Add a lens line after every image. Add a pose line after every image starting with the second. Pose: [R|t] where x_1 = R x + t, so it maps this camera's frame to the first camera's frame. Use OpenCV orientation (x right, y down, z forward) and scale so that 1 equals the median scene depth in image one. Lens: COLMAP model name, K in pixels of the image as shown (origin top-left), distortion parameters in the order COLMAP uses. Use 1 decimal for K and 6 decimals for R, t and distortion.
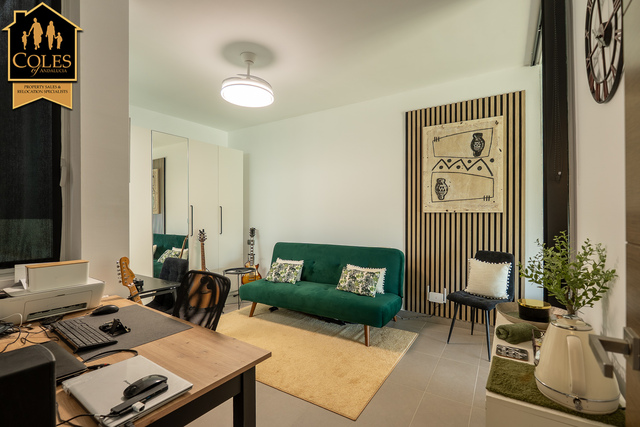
lens RADIAL K [[303.4, 0, 319.1], [0, 303.4, 214.9], [0, 0, 1]] dist [-0.001802, -0.000076]
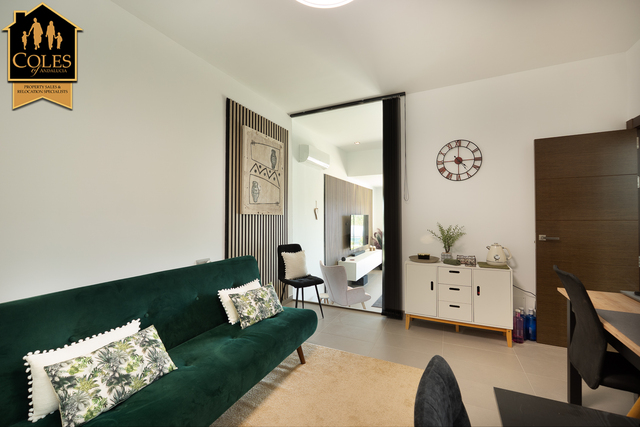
lens RADIAL K [[274.0, 0, 318.3], [0, 274.0, 214.4], [0, 0, 1]] dist [-0.003787, -0.000489]
pose [[-0.138210, 0.007937, 0.990371, -0.572299], [-0.001669, 0.999965, -0.008246, -0.000316], [-0.990401, -0.002793, -0.138192, 0.935747]]
